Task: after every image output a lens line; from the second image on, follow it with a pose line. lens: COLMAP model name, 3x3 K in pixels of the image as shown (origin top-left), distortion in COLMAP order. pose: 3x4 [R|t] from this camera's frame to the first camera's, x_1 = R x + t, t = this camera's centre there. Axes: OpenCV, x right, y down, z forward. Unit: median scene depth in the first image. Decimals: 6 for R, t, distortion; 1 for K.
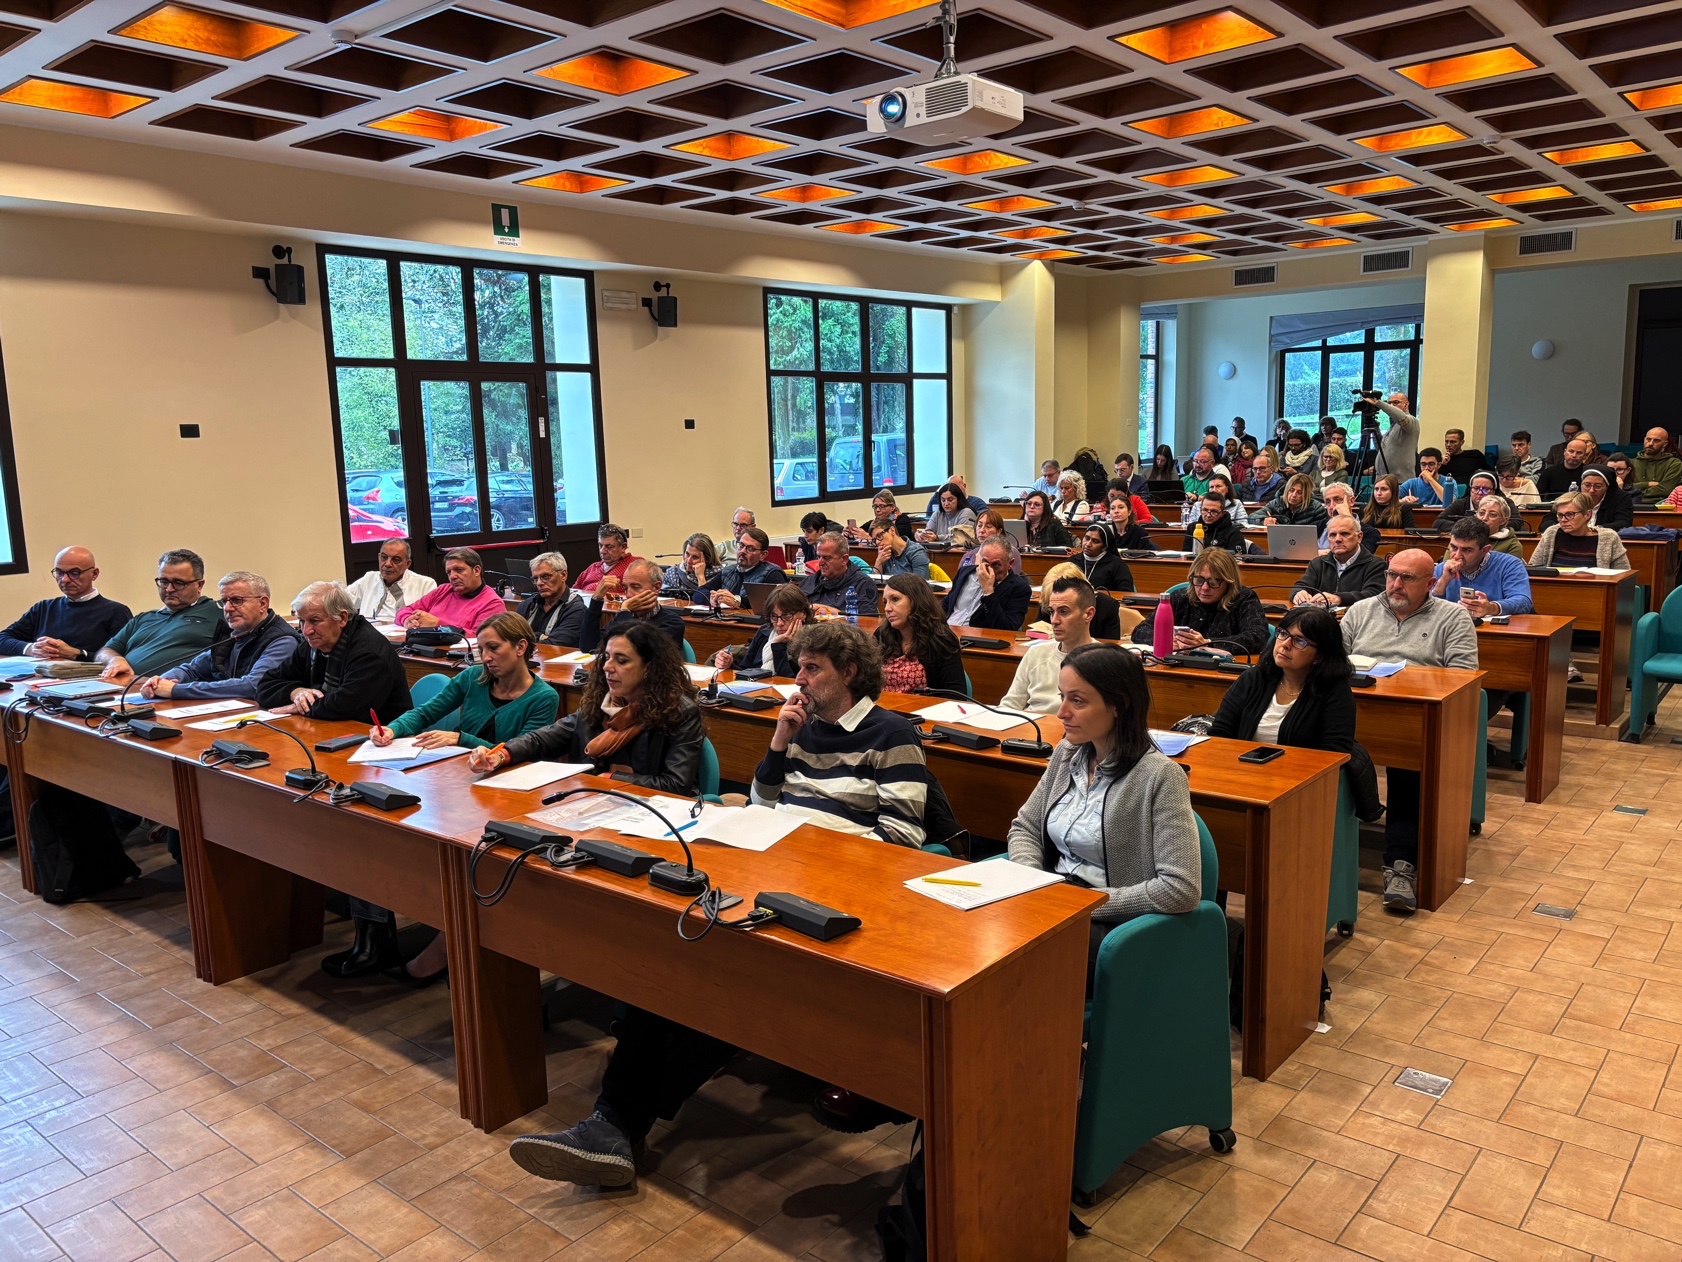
lens RADIAL K [[1279.3, 0, 841.0], [0, 1279.3, 631.0], [0, 0, 1]] dist [0.036721, -0.007042]
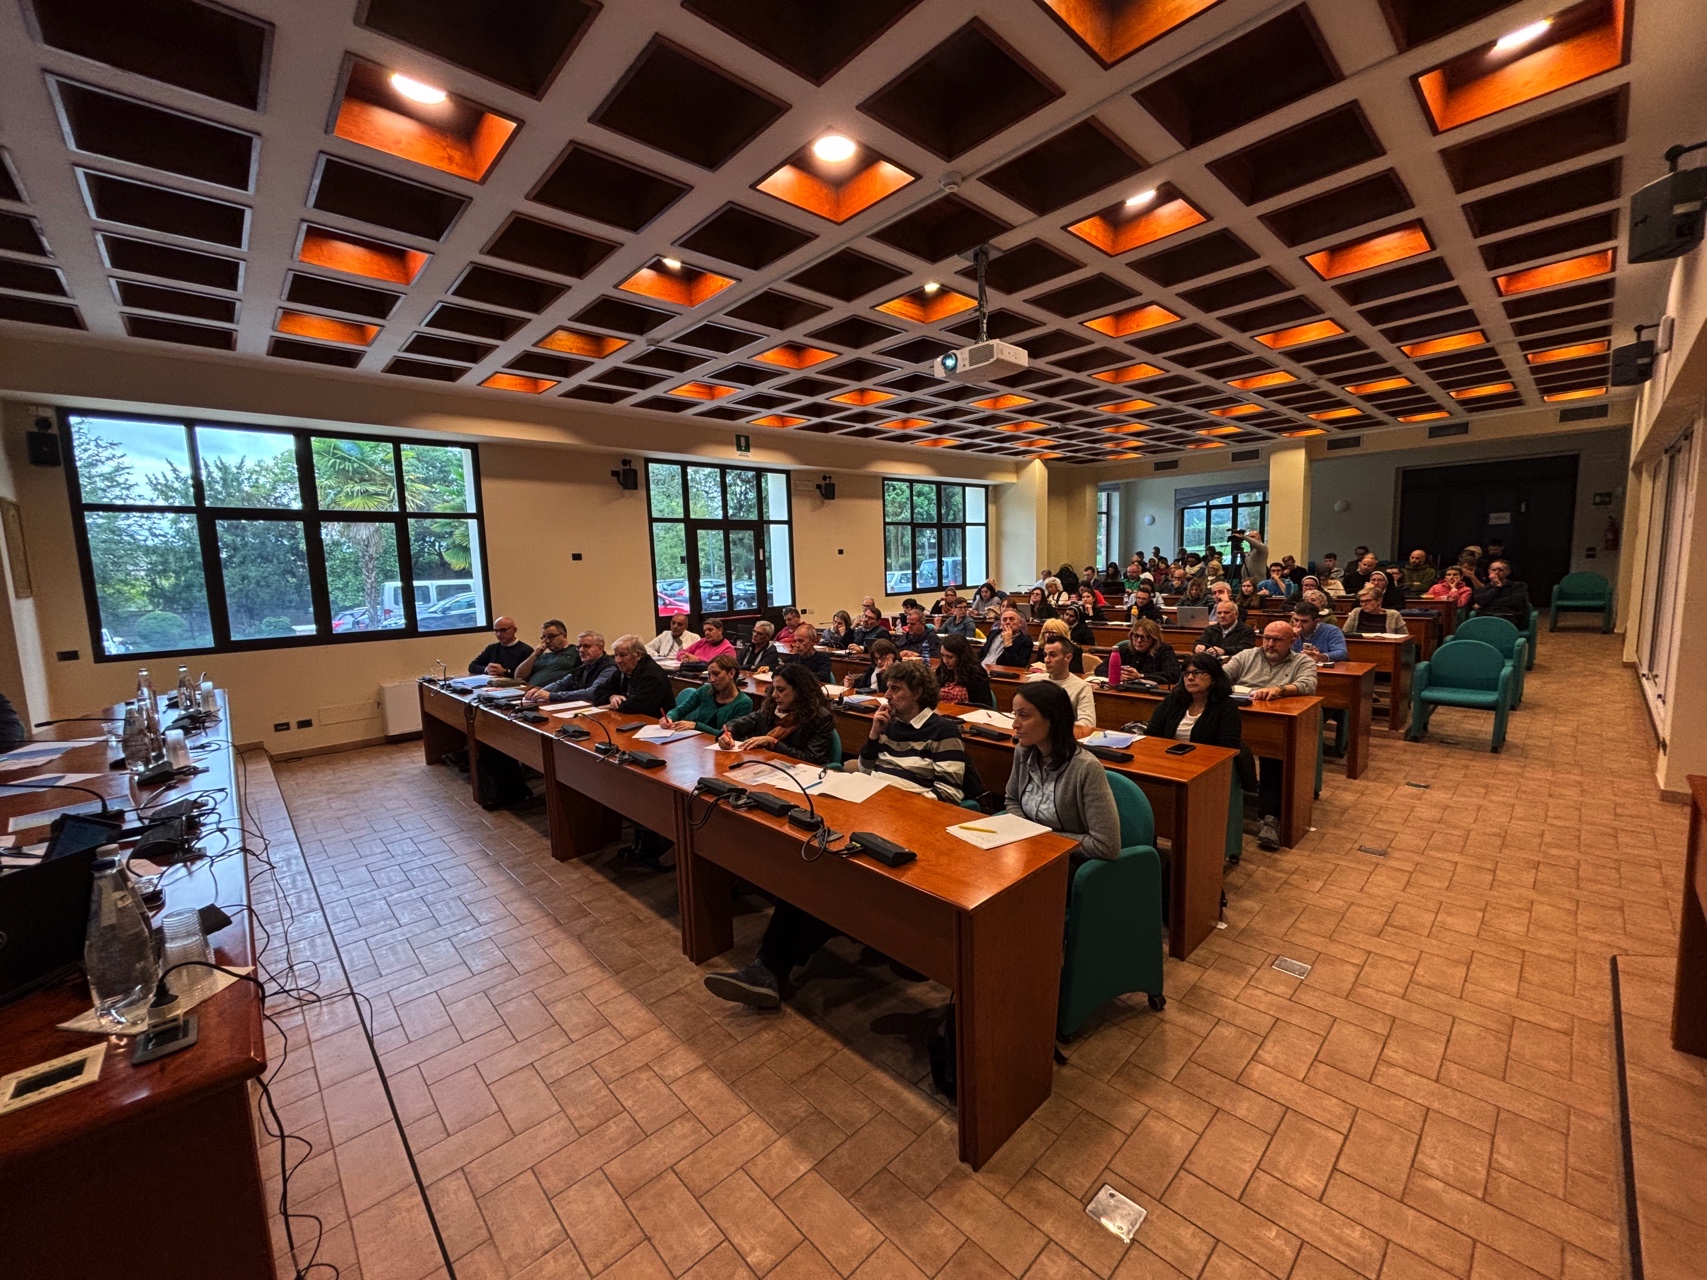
lens RADIAL K [[671.3, 0, 853.5], [0, 671.3, 640.0], [0, 0, 1]] dist [0.003147, -0.000008]
pose [[0.992978, 0.007351, -0.118072, 0.019614], [-0.011936, 0.999200, -0.038171, -0.000647], [0.117696, 0.039312, 0.992271, 0.100925]]
